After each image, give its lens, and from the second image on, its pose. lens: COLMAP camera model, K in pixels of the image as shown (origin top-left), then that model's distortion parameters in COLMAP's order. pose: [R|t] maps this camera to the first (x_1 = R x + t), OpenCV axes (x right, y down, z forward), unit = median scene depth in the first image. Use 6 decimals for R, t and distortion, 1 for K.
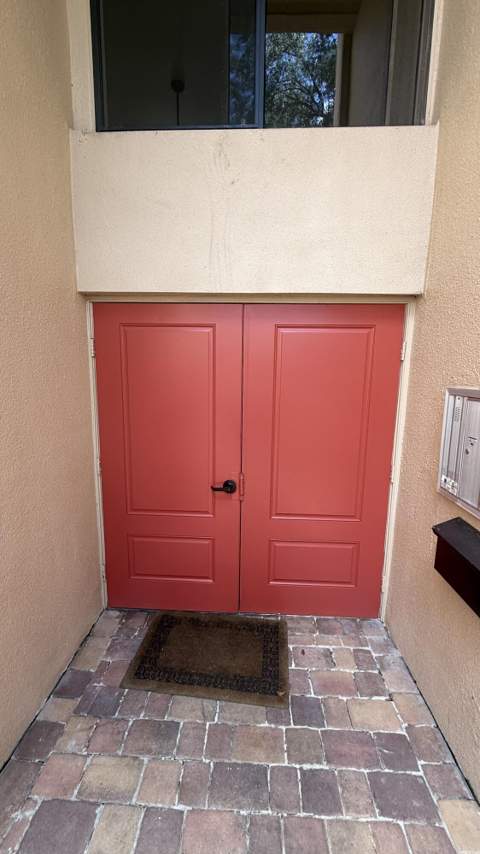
lens RADIAL K [[341.6, 0, 240.3], [0, 341.6, 423.4], [0, 0, 1]] dist [0.000642, 0.000073]
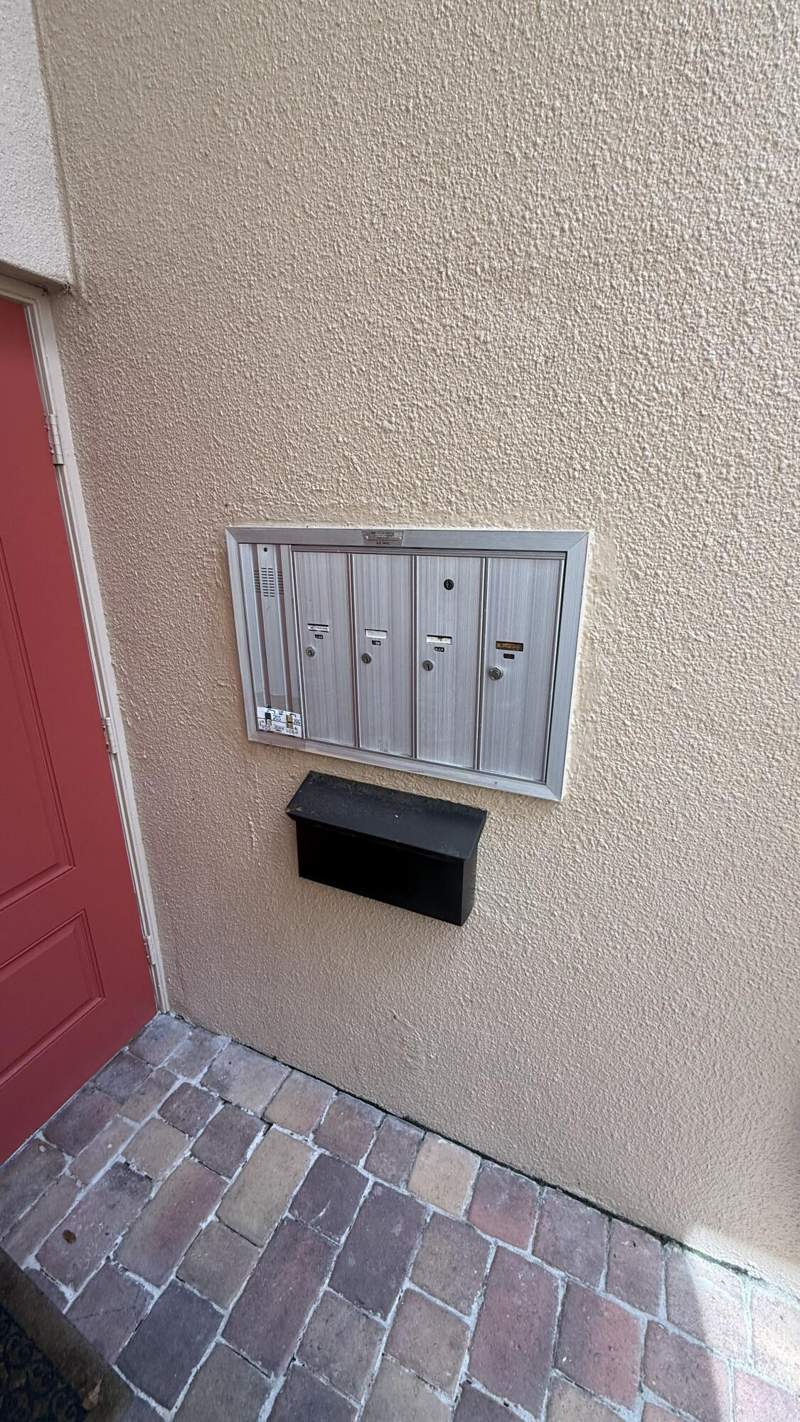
lens RADIAL K [[568.8, 0, 400.4], [0, 568.8, 705.1], [0, 0, 1]] dist [0.000642, 0.000073]
pose [[0.378776, -0.321426, 0.867879, -0.056430], [0.145874, 0.946765, 0.286977, -0.061211], [-0.913920, 0.017901, 0.405500, 0.452351]]
